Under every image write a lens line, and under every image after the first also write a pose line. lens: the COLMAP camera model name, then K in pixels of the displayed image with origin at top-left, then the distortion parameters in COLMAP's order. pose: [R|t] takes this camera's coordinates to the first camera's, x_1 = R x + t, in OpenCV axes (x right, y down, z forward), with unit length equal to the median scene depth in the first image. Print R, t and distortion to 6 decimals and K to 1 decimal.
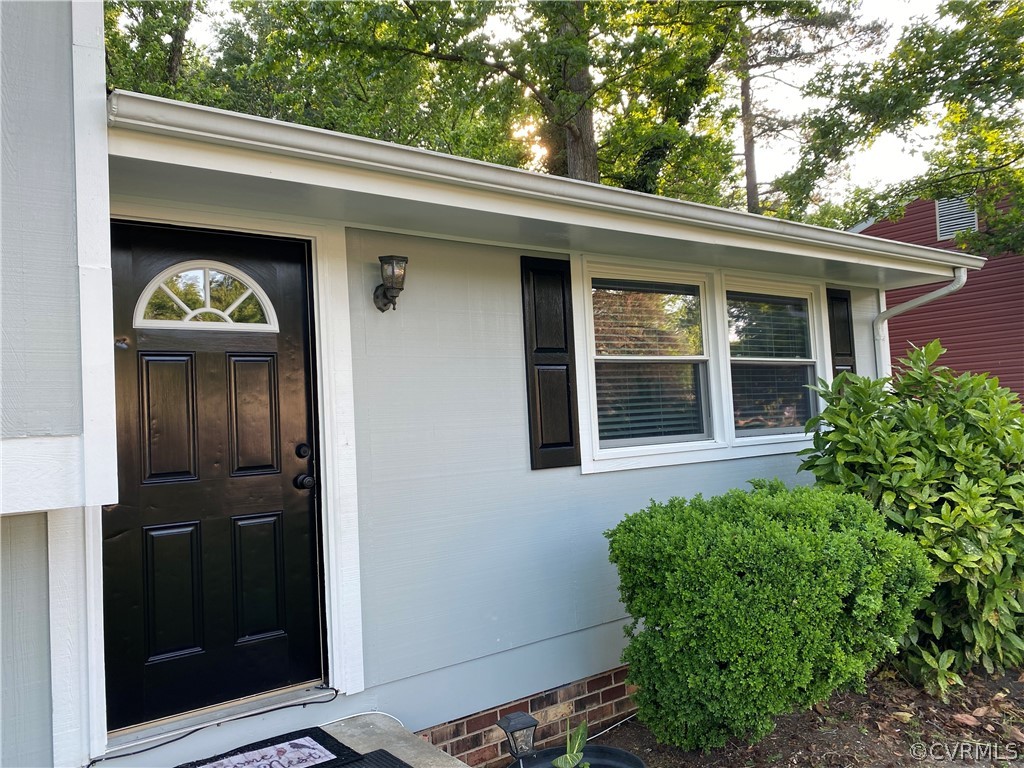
lens RADIAL K [[779.2, 0, 512.0], [0, 779.2, 384.0], [0, 0, 1]] dist [0.067981, -0.094545]
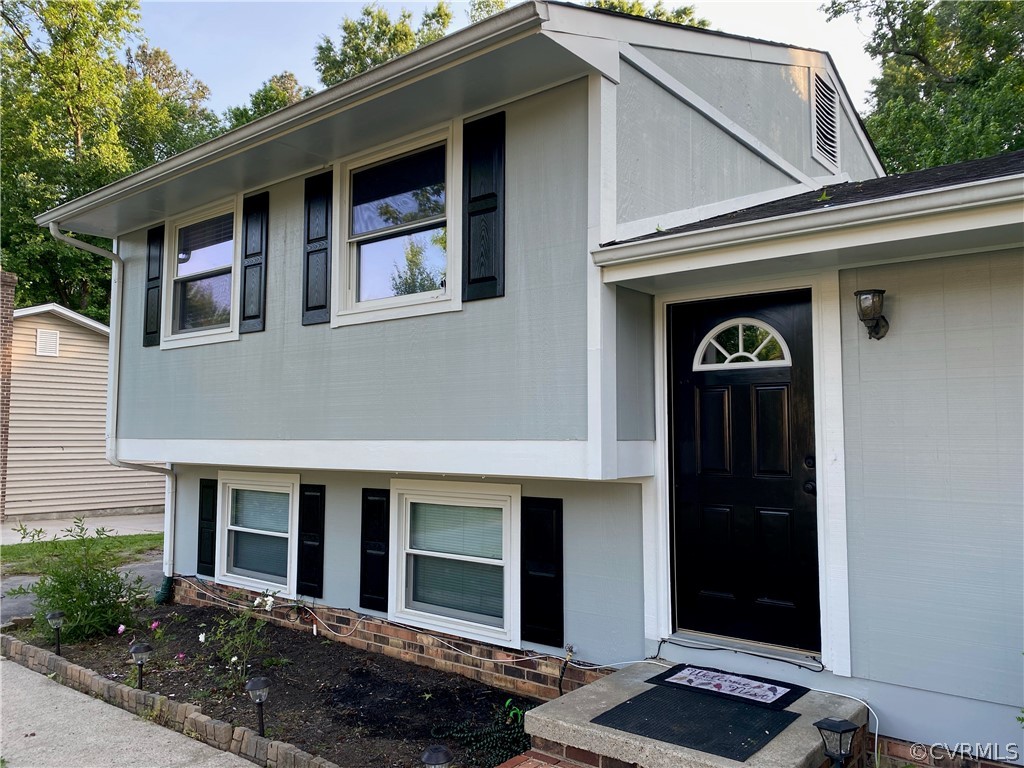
lens RADIAL K [[779.2, 0, 512.0], [0, 779.2, 384.0], [0, 0, 1]] dist [0.067981, -0.094545]
pose [[0.238674, -0.015957, -0.970969, 0.852112], [0.034395, 0.999377, -0.007970, -0.044345], [0.970490, -0.031494, 0.239074, 0.279023]]
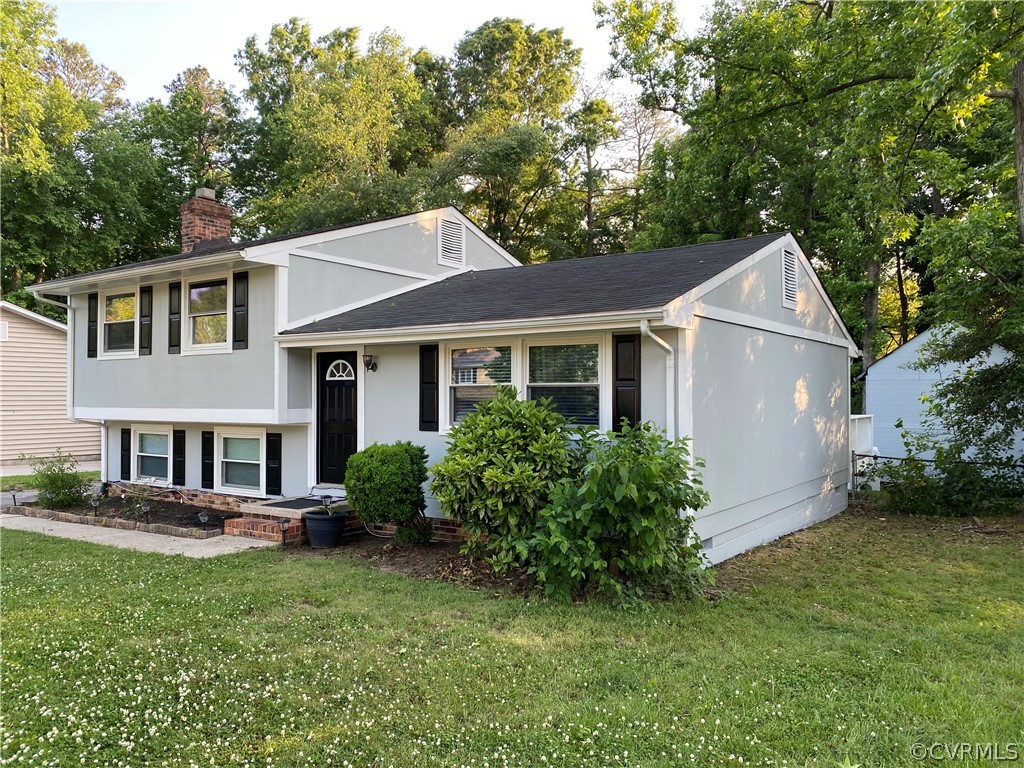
lens RADIAL K [[793.5, 0, 512.0], [0, 793.5, 384.0], [0, 0, 1]] dist [-0.002889, 0.036122]
pose [[0.312560, 0.033795, -0.949297, 3.184645], [0.033681, 0.998344, 0.046631, -0.187592], [0.949301, -0.046549, 0.310904, 0.625487]]
